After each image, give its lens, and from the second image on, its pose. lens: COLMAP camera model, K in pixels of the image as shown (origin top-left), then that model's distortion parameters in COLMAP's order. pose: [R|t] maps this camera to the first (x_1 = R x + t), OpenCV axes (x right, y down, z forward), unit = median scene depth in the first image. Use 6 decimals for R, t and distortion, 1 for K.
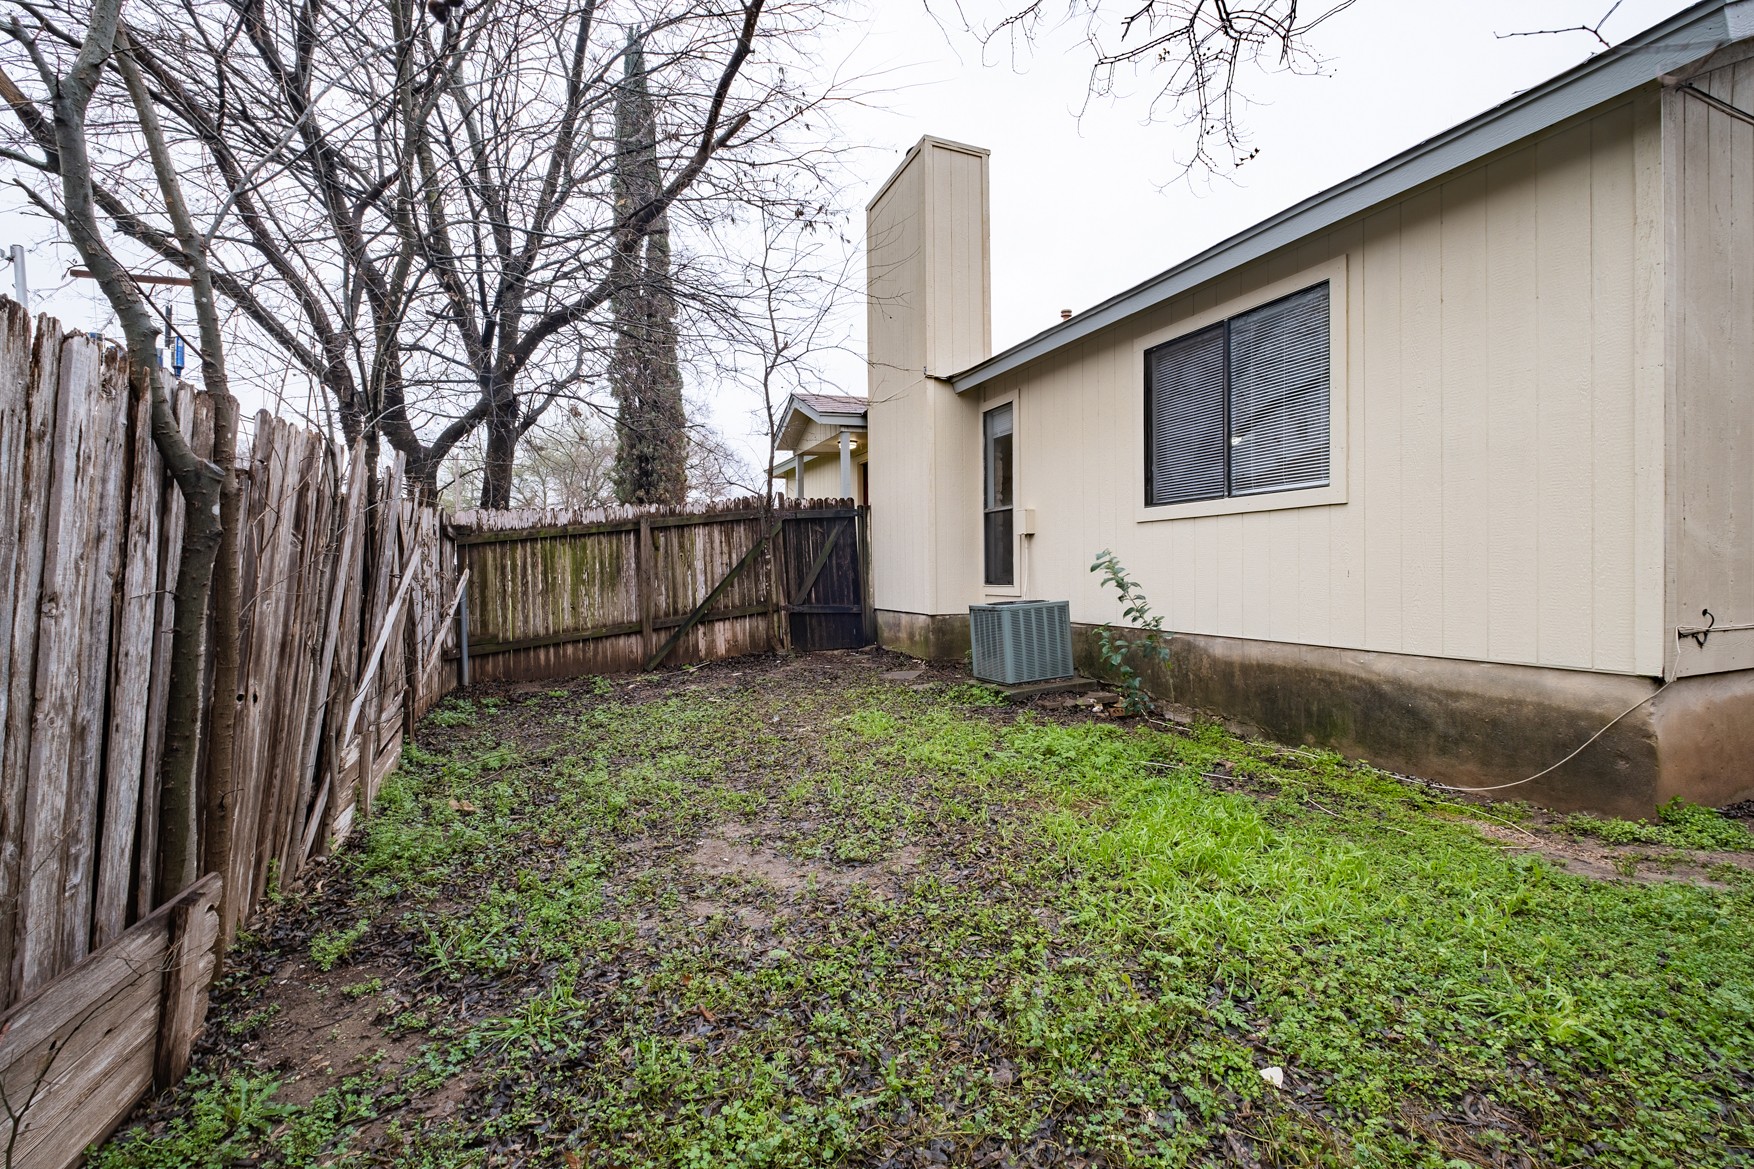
lens RADIAL K [[761.7, 0, 888.6], [0, 761.7, 576.4], [0, 0, 1]] dist [0.001036, -0.003015]
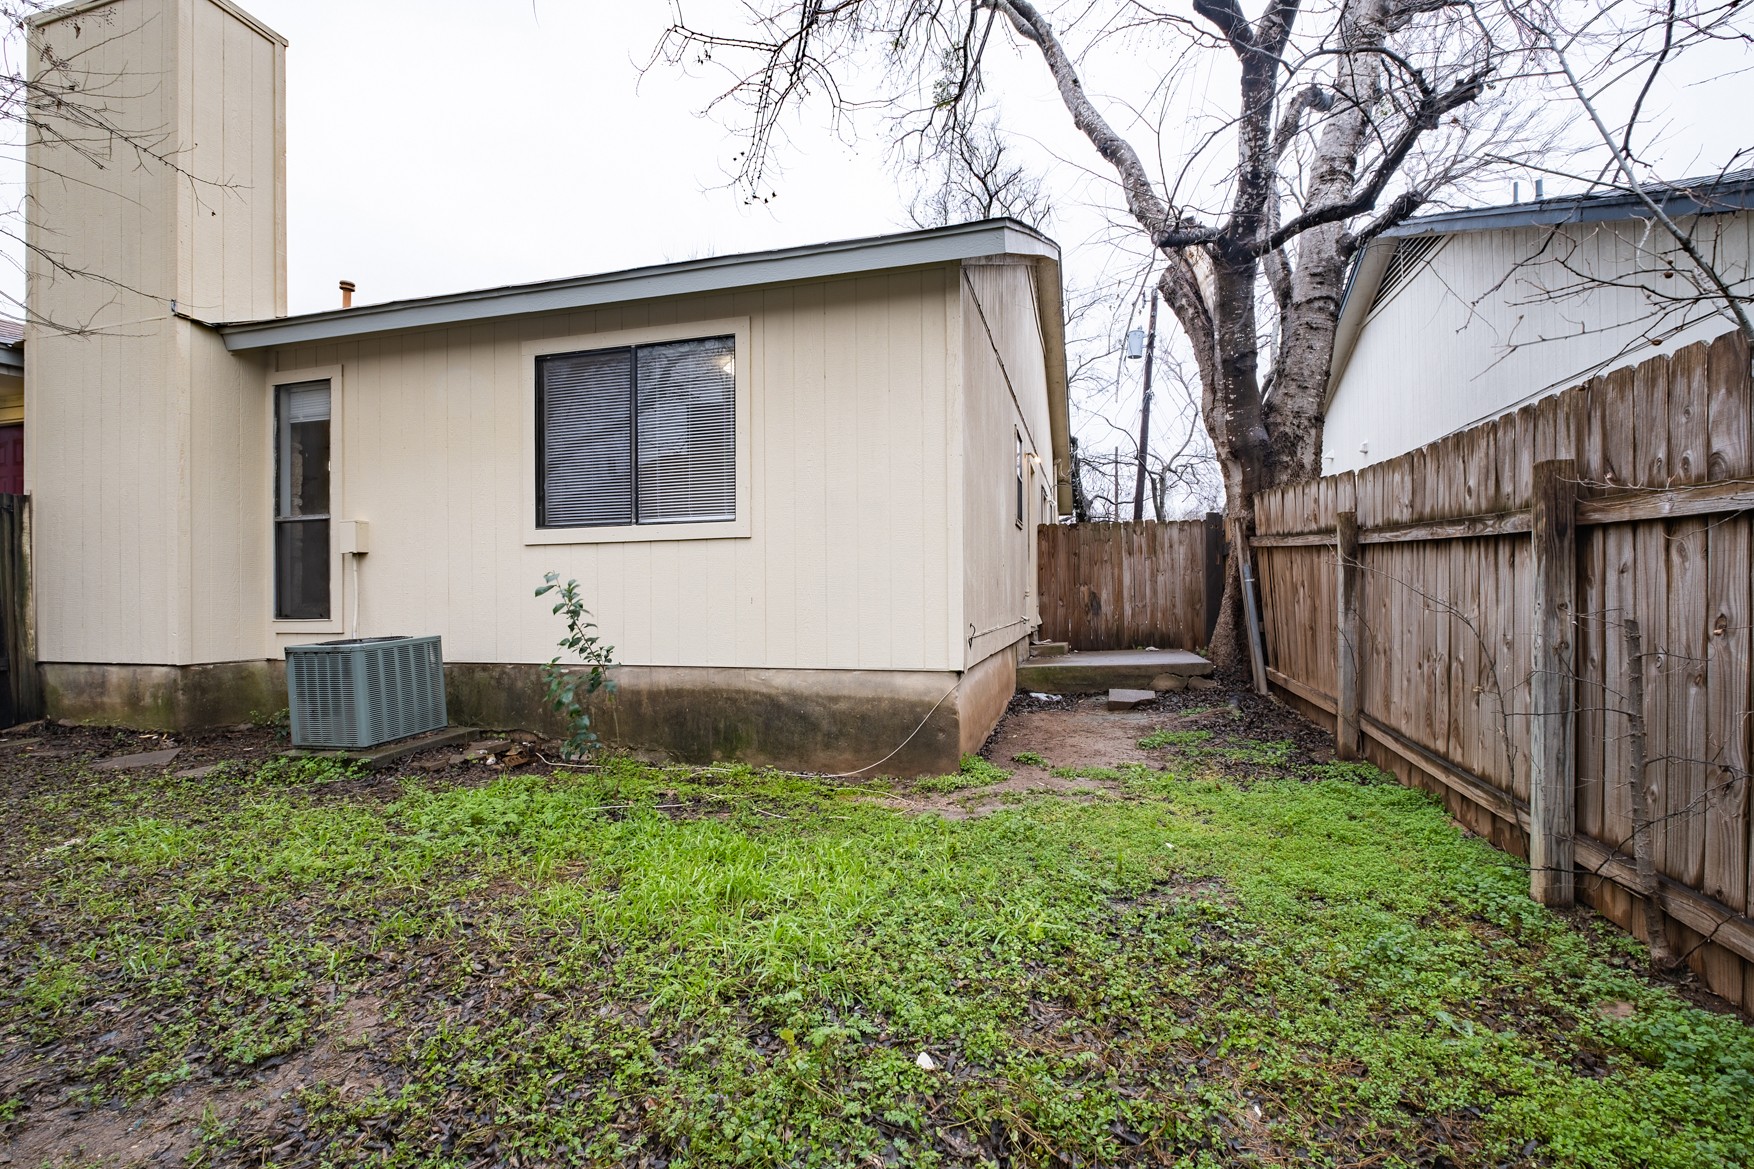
lens RADIAL K [[761.7, 0, 937.3], [0, 761.7, 588.0], [0, 0, 1]] dist [0.001036, -0.003015]
pose [[0.625037, 0.010393, 0.780526, -0.101496], [0.009349, 0.999740, -0.020799, 0.004244], [-0.780539, 0.020297, 0.624778, 0.094956]]
